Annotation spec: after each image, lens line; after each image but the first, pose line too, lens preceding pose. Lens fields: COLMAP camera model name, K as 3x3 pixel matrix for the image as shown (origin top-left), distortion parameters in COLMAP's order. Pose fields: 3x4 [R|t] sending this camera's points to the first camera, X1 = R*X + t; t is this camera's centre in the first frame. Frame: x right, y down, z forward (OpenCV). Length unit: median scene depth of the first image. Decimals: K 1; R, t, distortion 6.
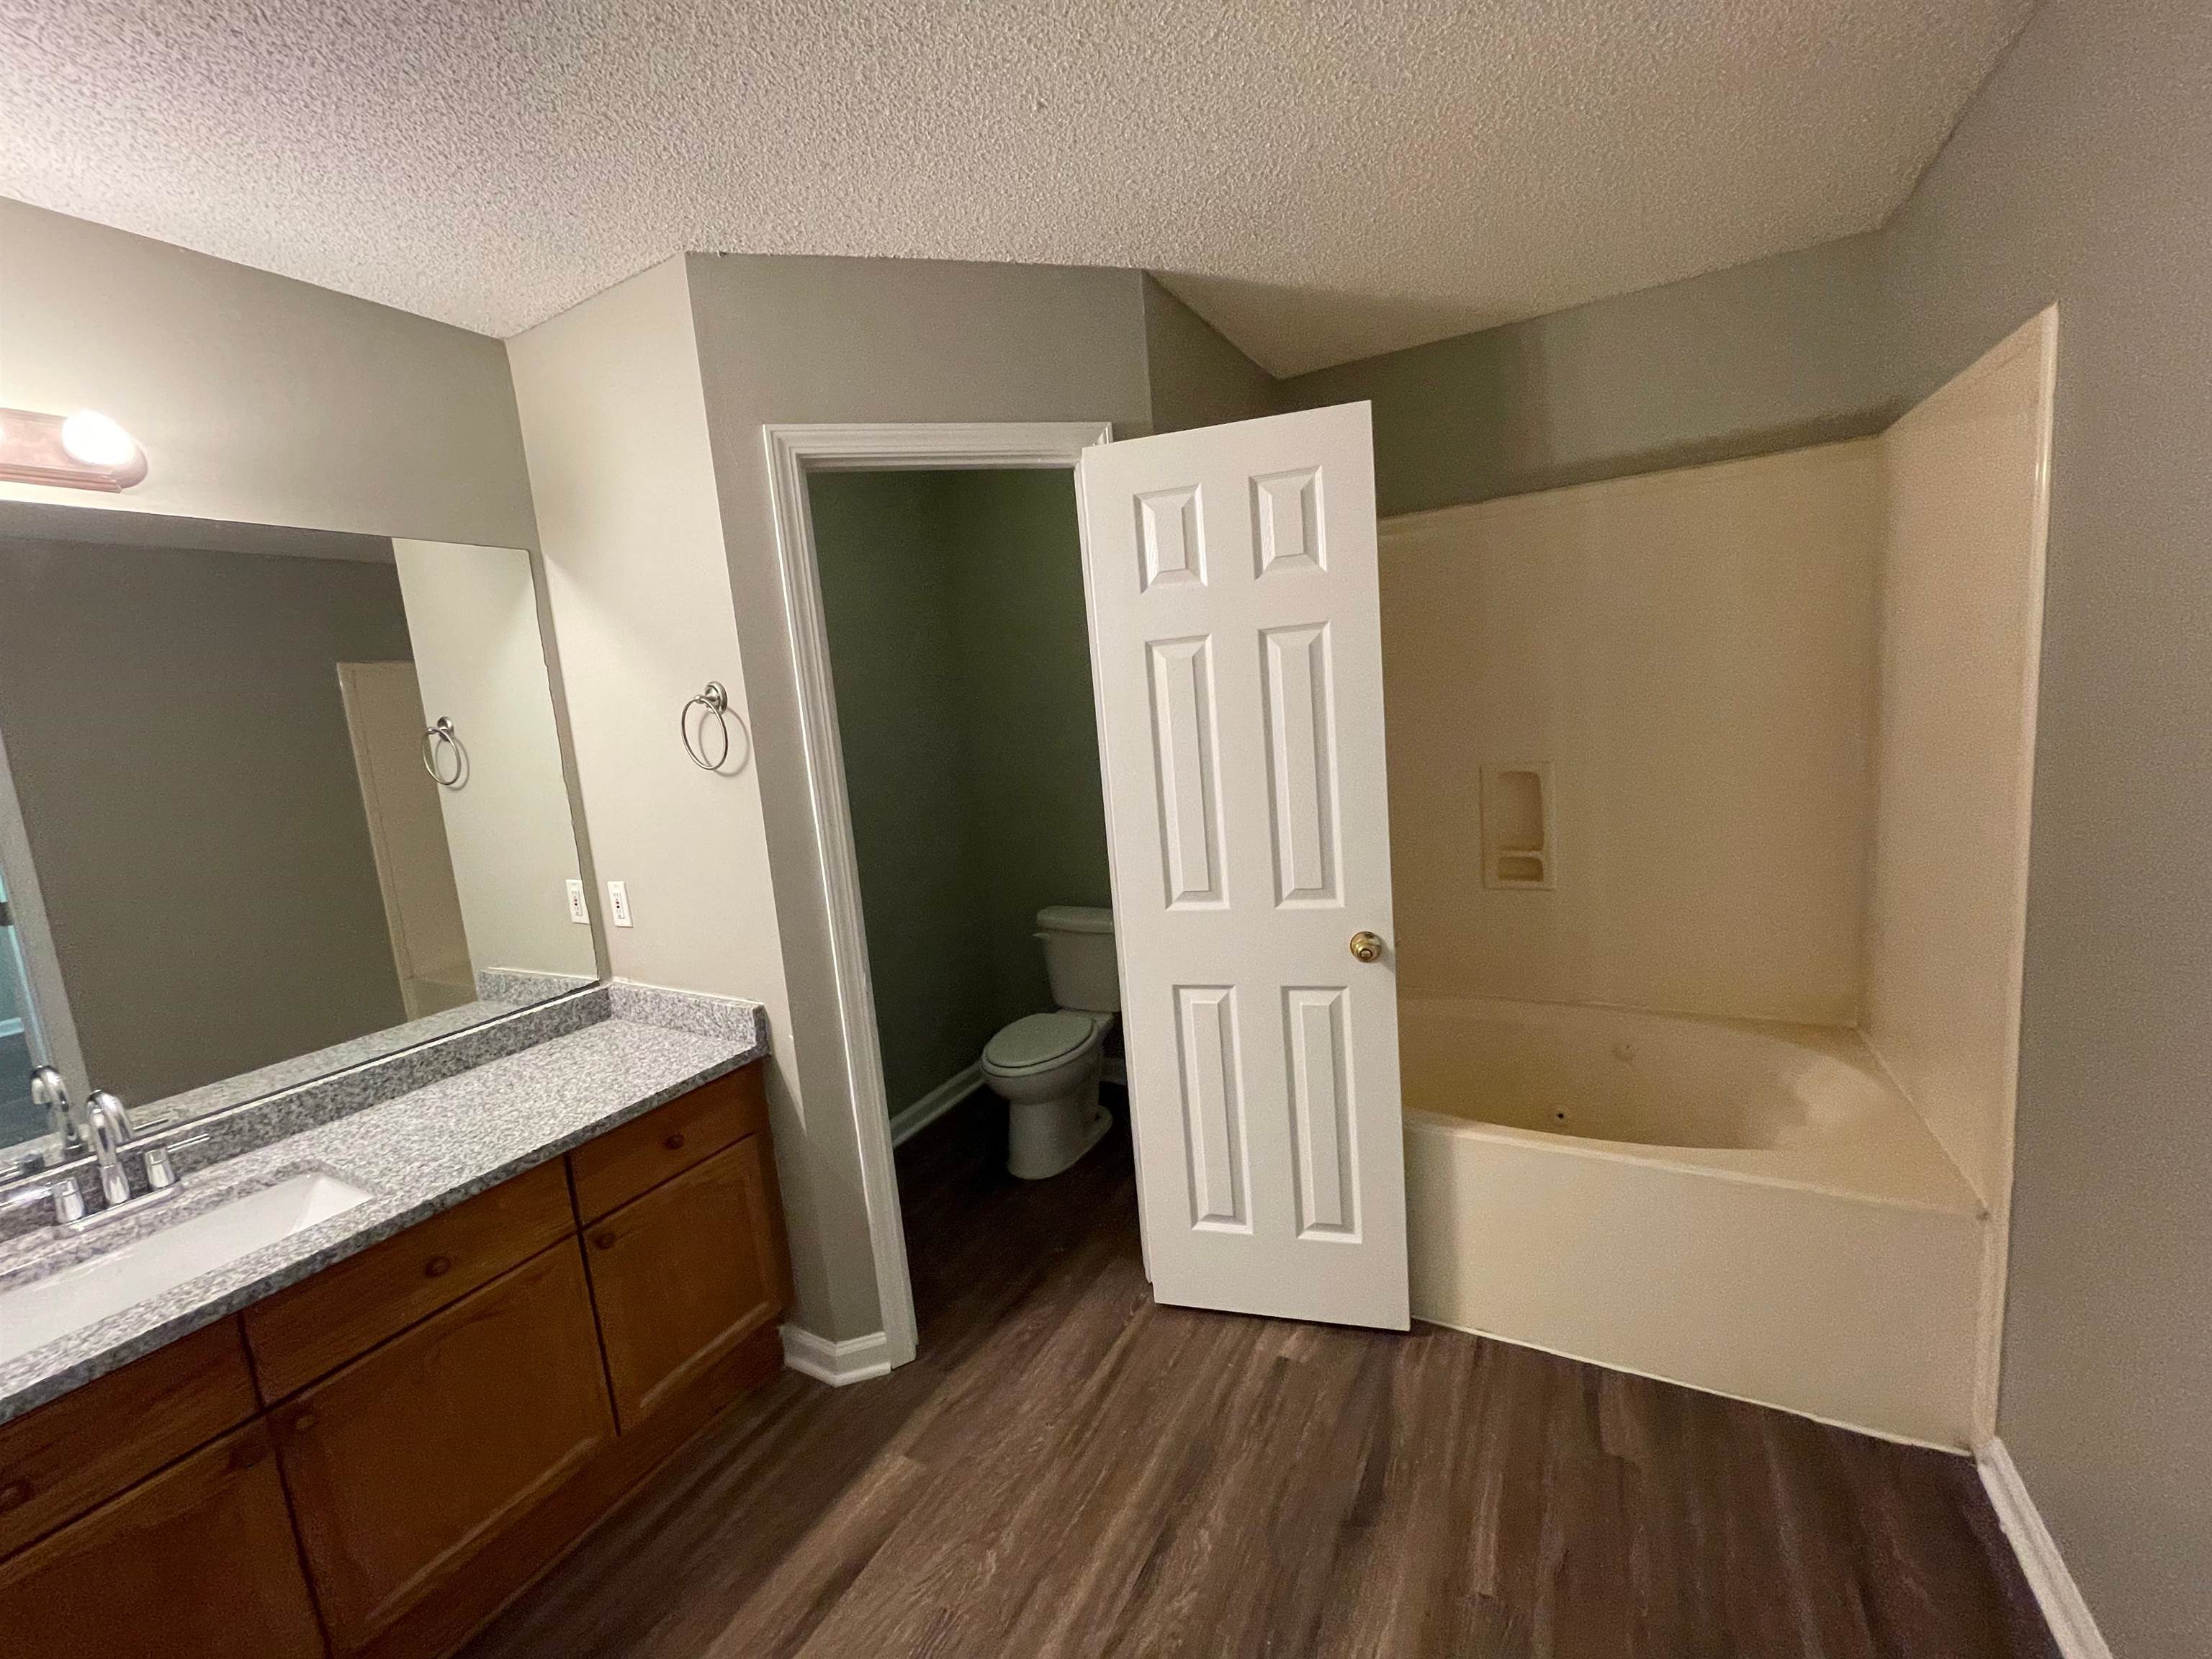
lens RADIAL K [[884.8, 0, 1111.6], [0, 884.8, 830.2], [0, 0, 1]] dist [0.003535, 0.000249]
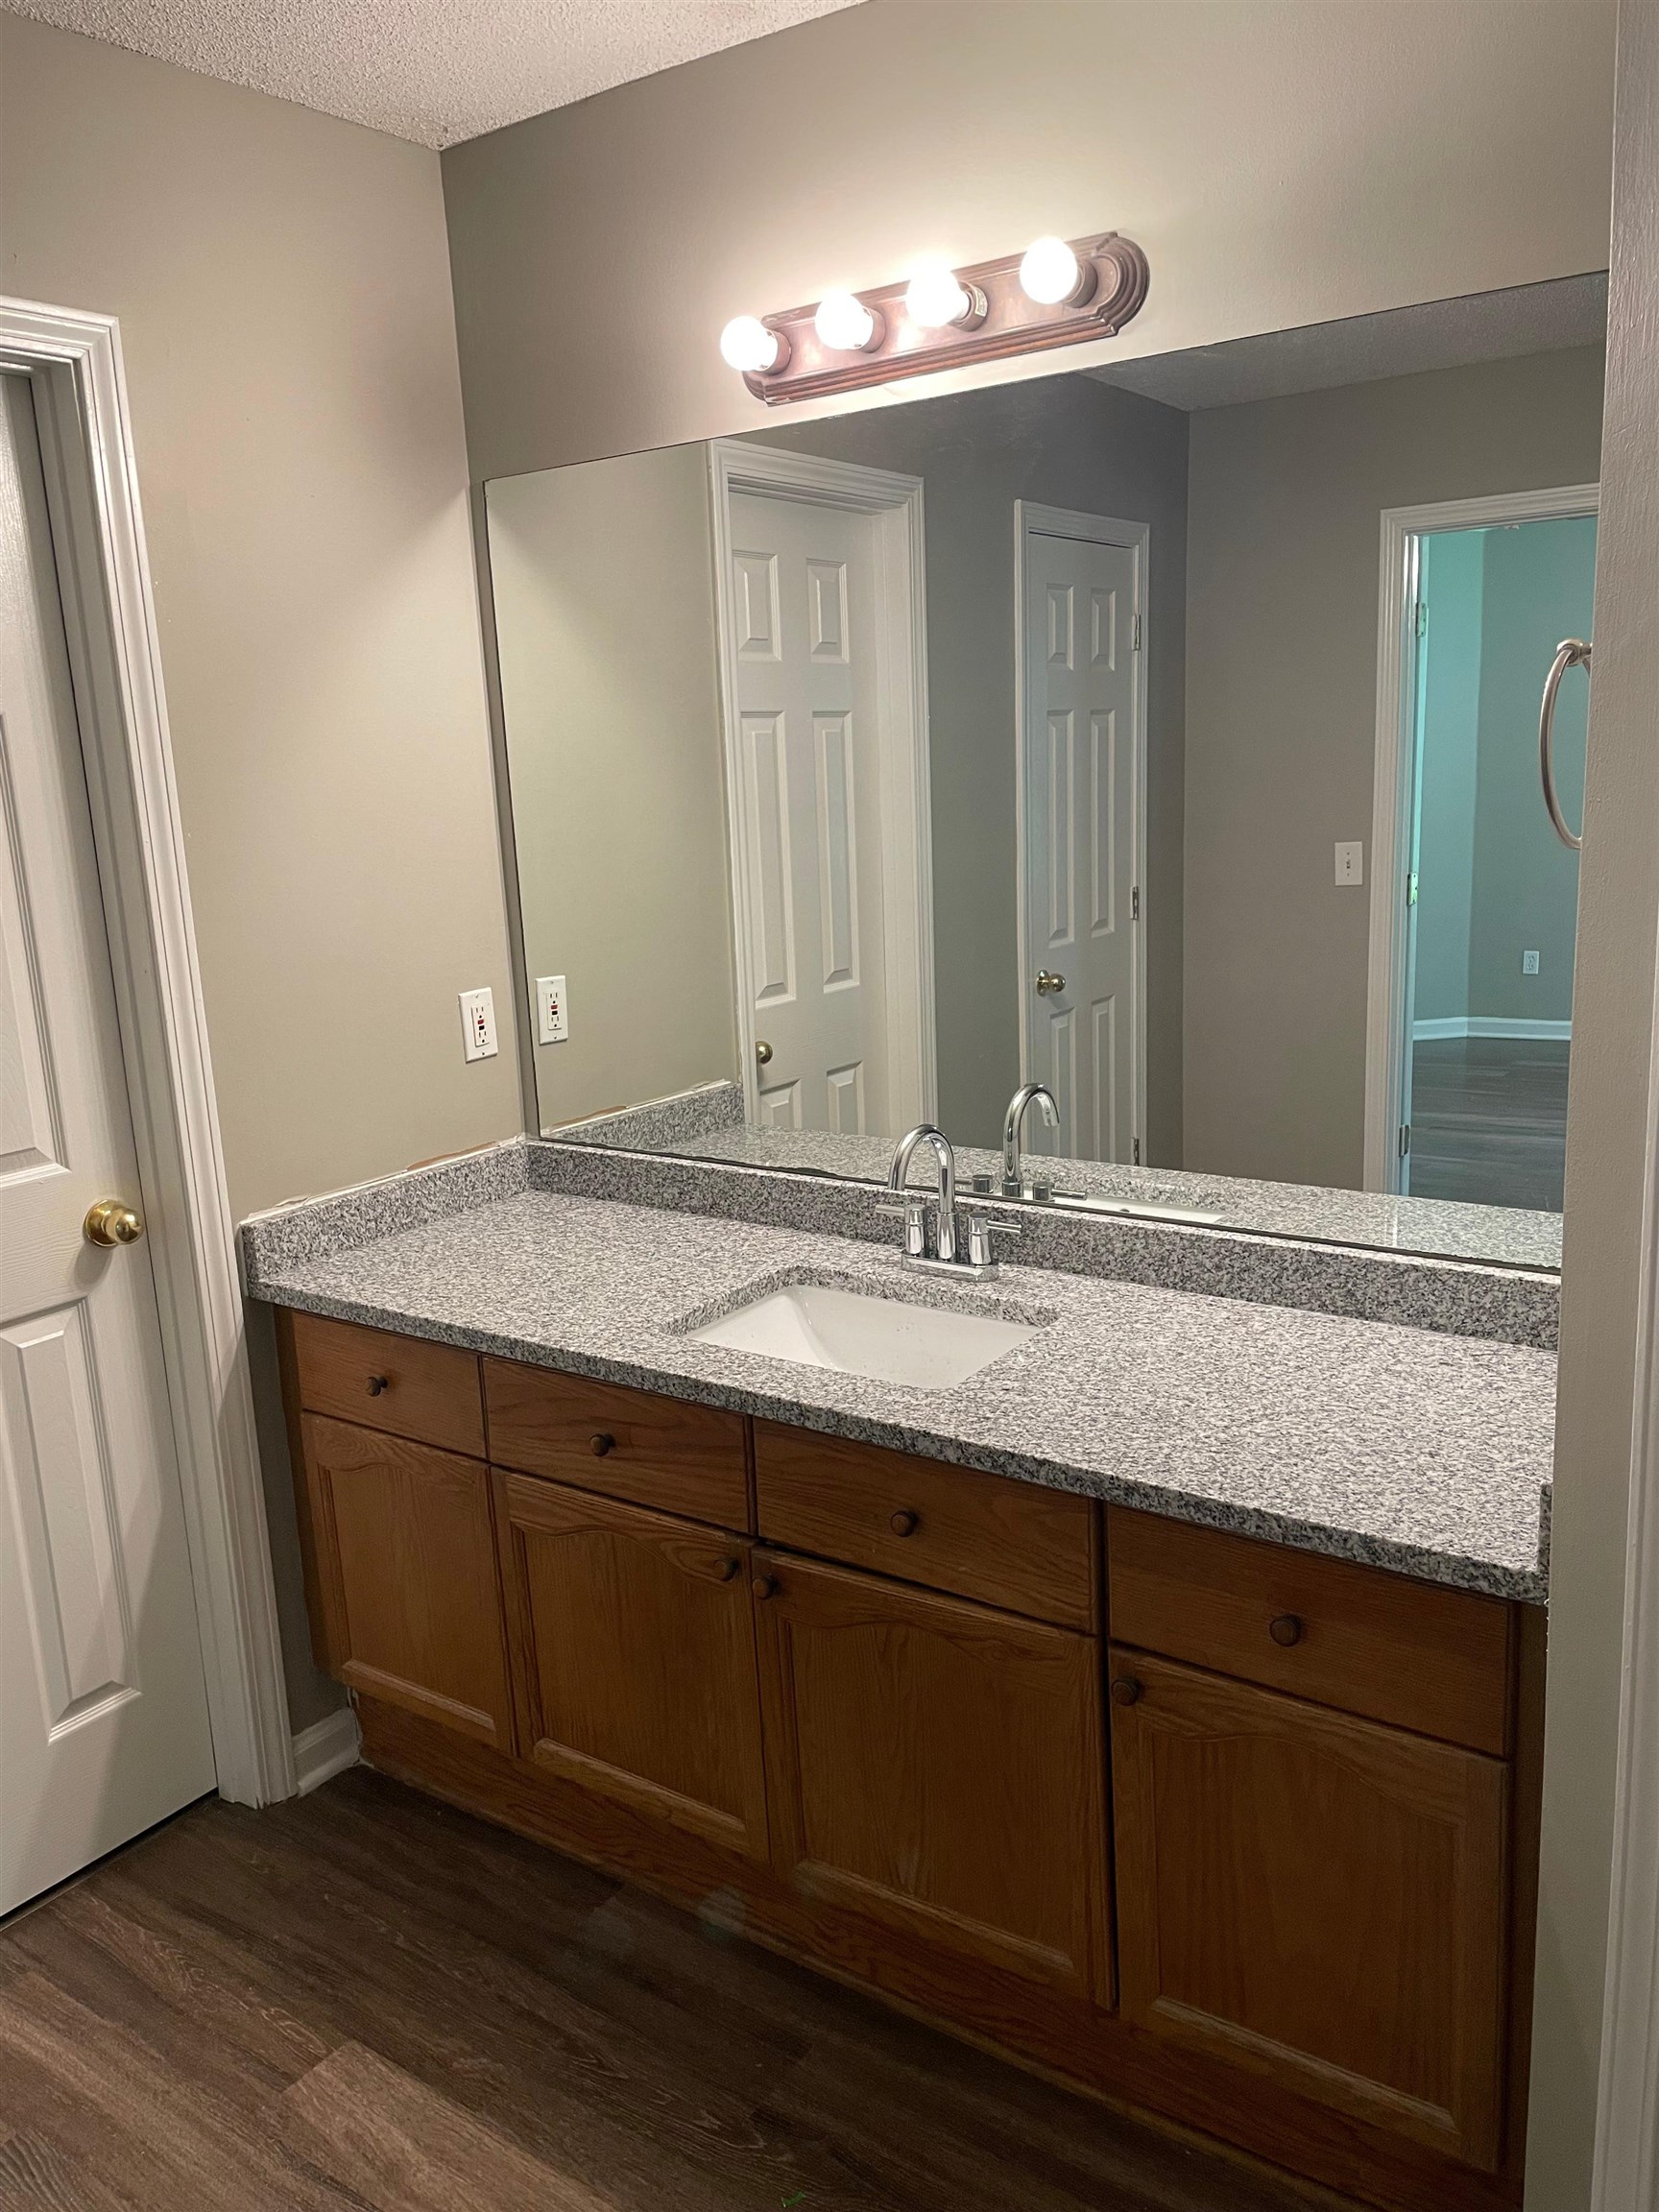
lens RADIAL K [[1671.8, 0, 835.6], [0, 1671.8, 1103.7], [0, 0, 1]] dist [0.060376, -0.036313]
pose [[-0.105516, 0.295014, -0.949649, 0.323913], [-0.100045, 0.946985, 0.305303, -0.173752], [0.989372, 0.127222, -0.070408, 0.861205]]
